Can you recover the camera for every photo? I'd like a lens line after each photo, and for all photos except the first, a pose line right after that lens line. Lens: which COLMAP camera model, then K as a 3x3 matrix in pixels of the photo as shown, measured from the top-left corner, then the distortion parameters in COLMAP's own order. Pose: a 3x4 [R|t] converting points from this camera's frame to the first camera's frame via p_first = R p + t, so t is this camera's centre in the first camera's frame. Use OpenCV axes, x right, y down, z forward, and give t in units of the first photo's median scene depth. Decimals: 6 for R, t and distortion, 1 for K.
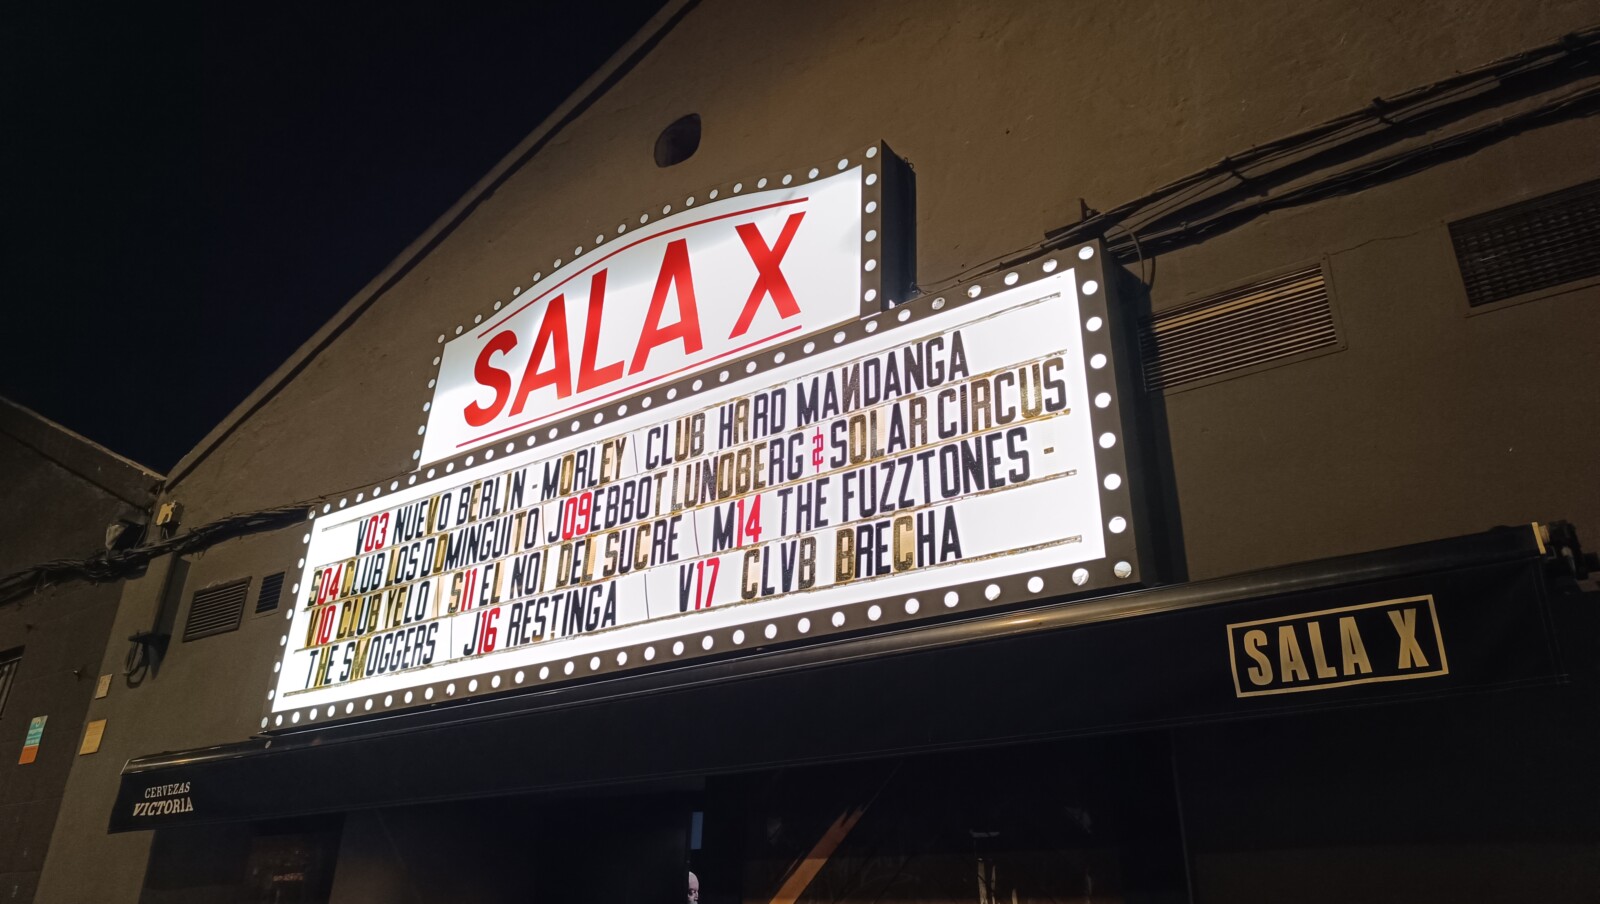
lens RADIAL K [[1105.6, 0, 804.4], [0, 1105.6, 454.9], [0, 0, 1]] dist [0.030837, -0.039631]
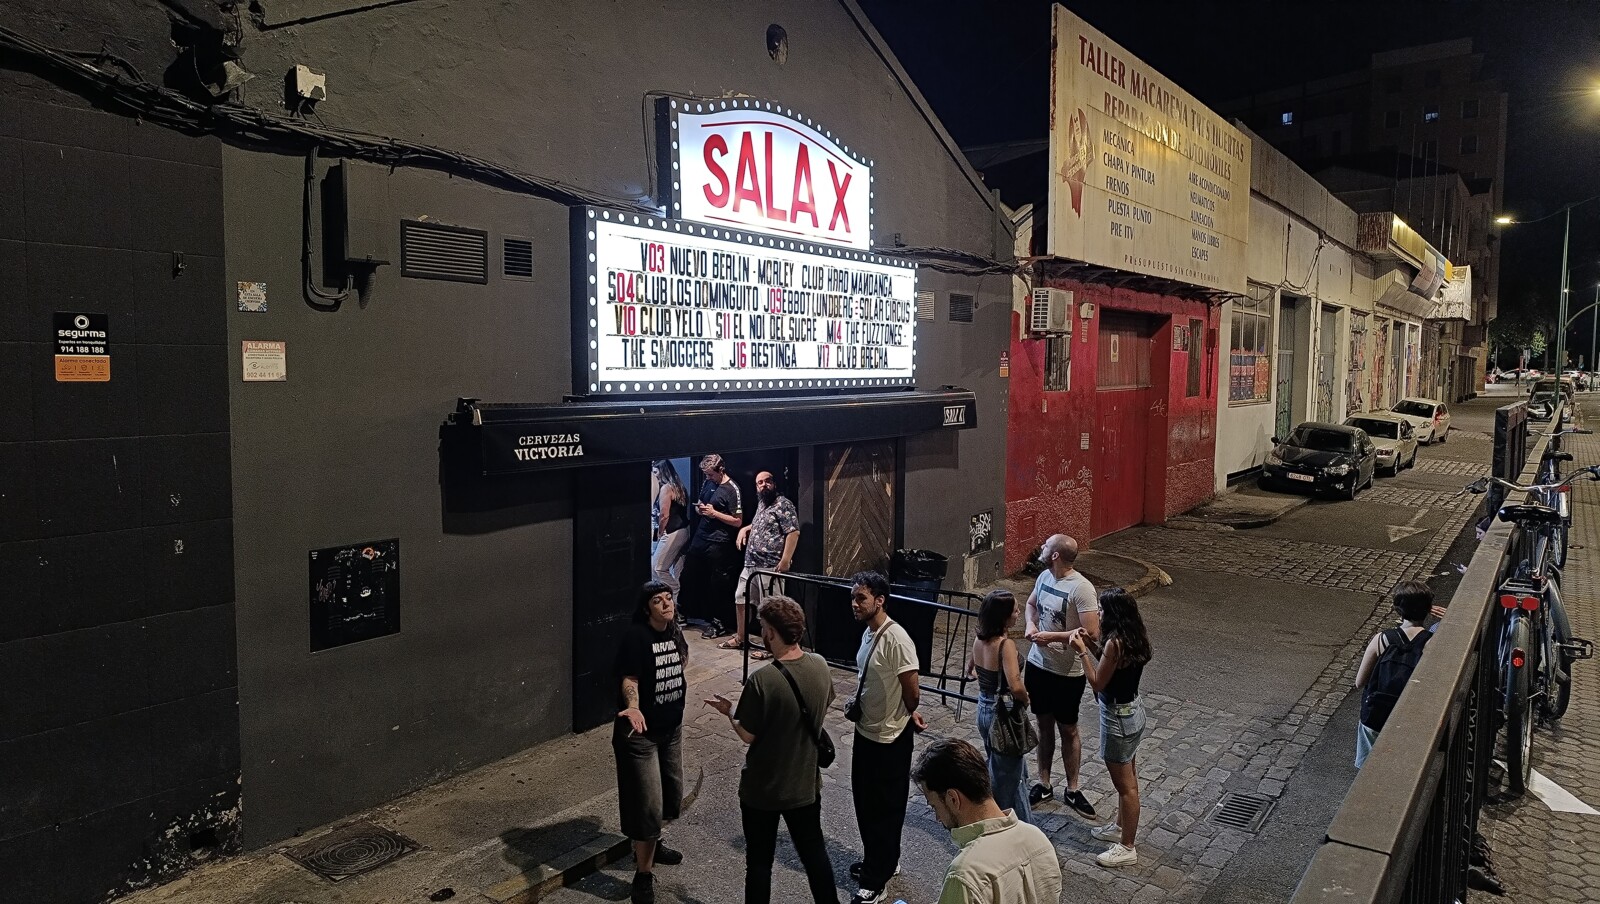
lens RADIAL K [[1105.6, 0, 799.5], [0, 1105.6, 445.5], [0, 0, 1]] dist [0.030837, -0.039631]
pose [[0.000281, -0.104886, 0.994484, -2.022786], [-0.448776, 0.888702, 0.093856, 0.076780], [-0.893644, -0.446327, -0.046821, 0.909186]]
